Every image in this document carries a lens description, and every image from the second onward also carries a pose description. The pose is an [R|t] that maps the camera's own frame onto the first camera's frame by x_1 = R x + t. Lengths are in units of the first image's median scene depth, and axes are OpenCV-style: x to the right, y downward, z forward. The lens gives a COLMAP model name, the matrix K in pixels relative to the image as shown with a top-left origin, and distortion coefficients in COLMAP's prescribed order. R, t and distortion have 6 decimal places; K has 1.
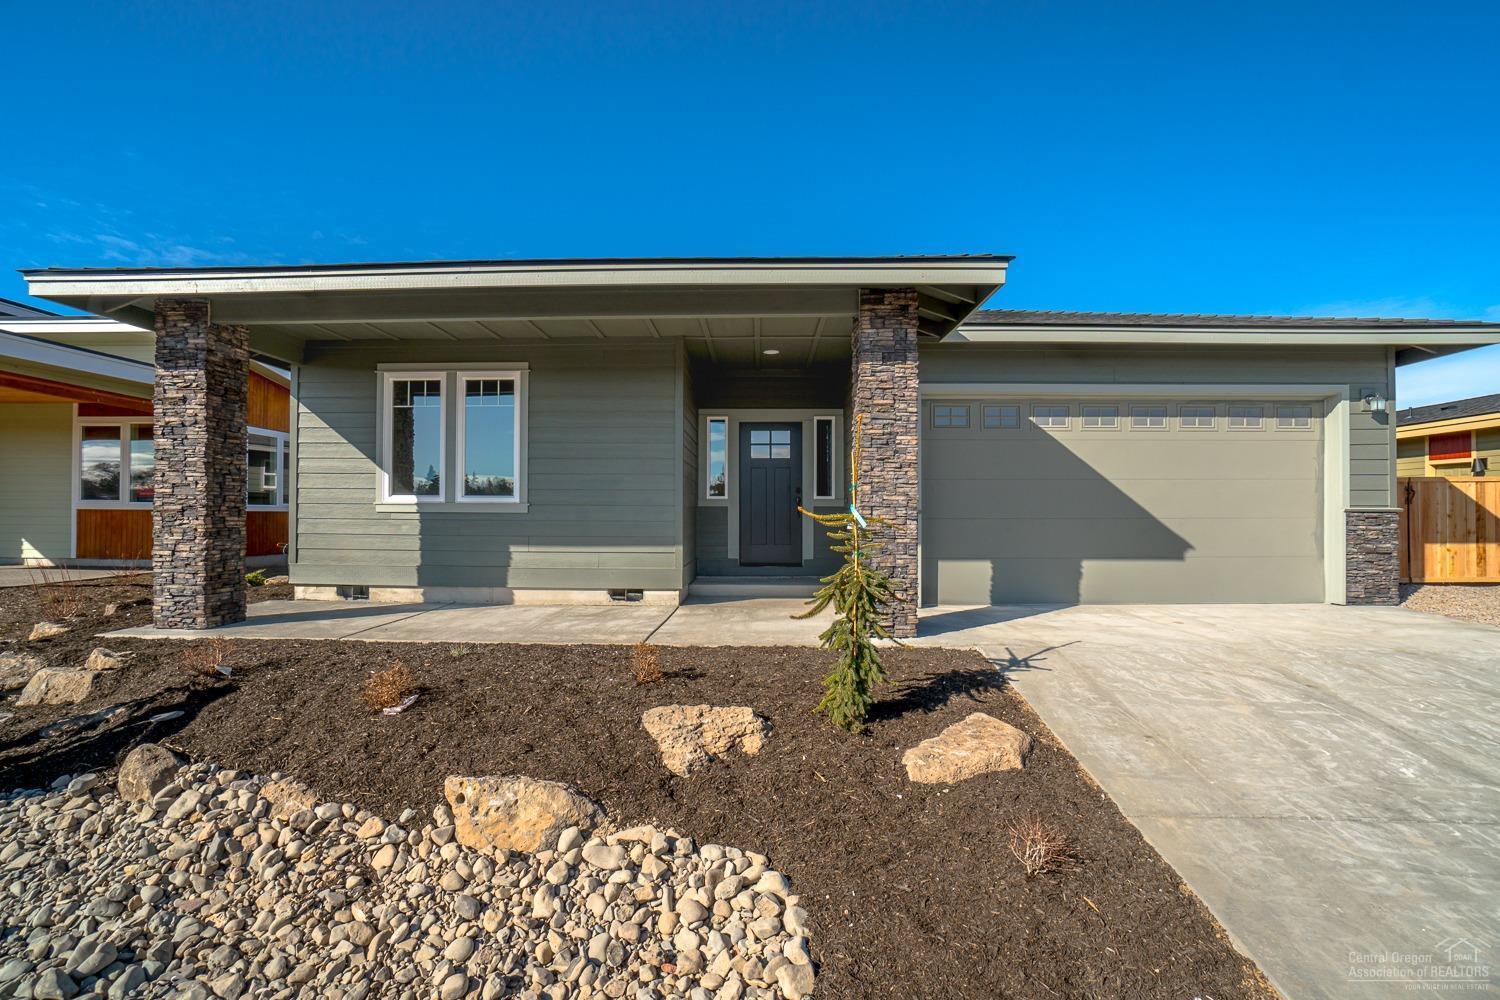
lens RADIAL K [[671.1, 0, 750.0], [0, 671.1, 500.0], [0, 0, 1]] dist [-0.032388, 0.000228]
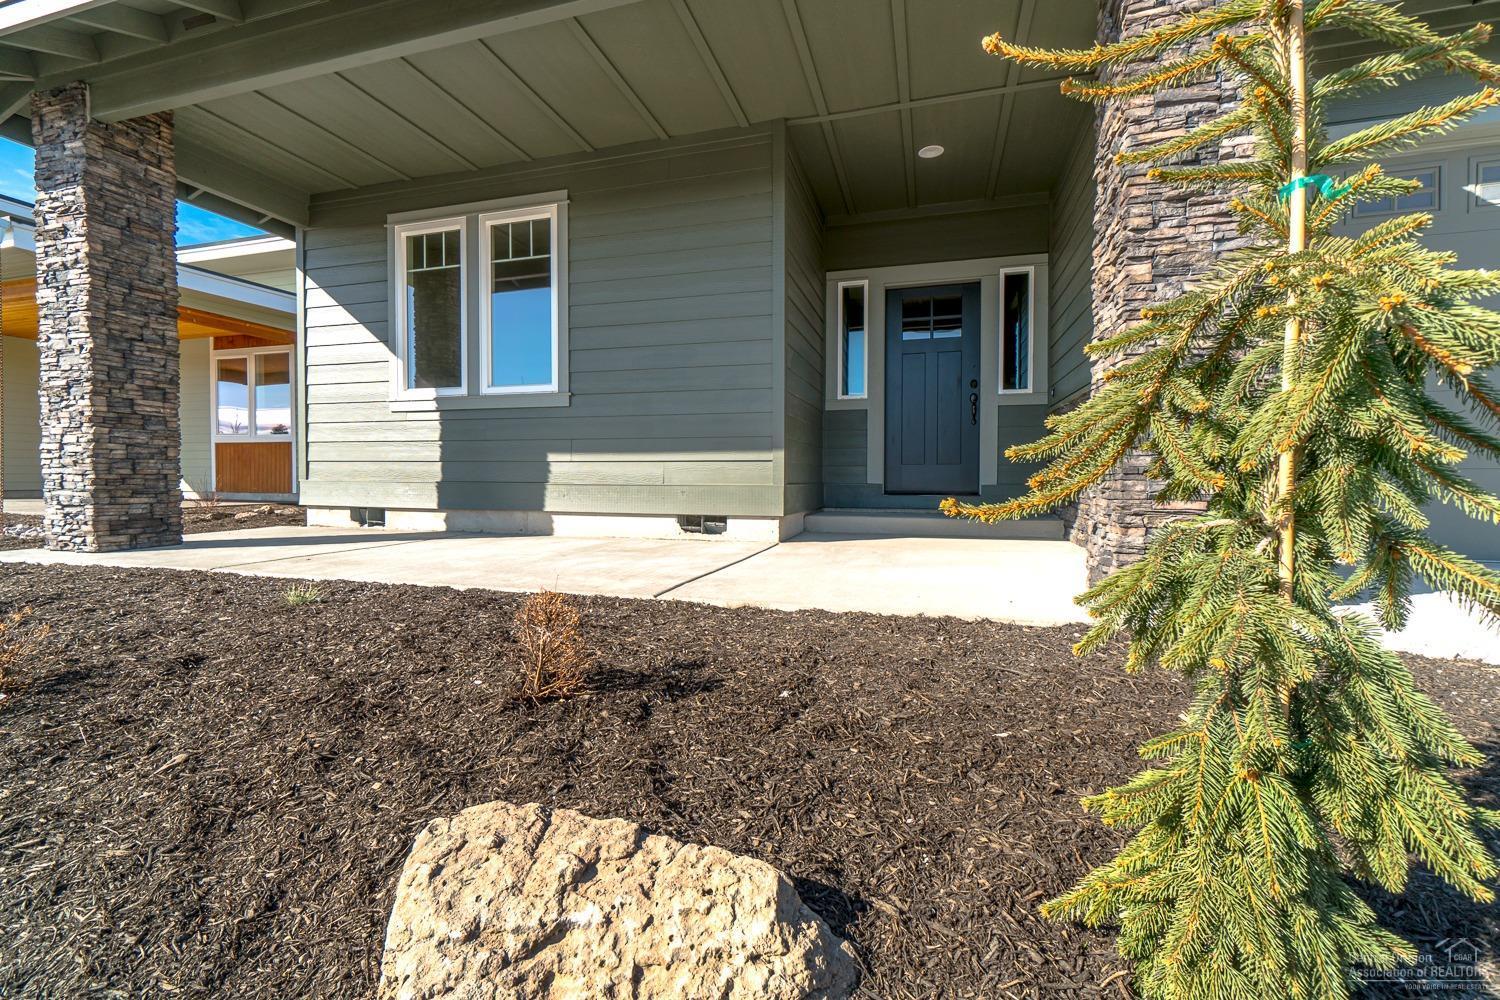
lens RADIAL K [[654.1, 0, 746.6], [0, 654.1, 489.8], [0, 0, 1]] dist [-0.001939, -0.000374]
pose [[0.966126, 0.004410, -0.258035, 0.026667], [0.007233, 0.998999, 0.044154, 0.078007], [0.257971, -0.044524, 0.965126, 0.379978]]
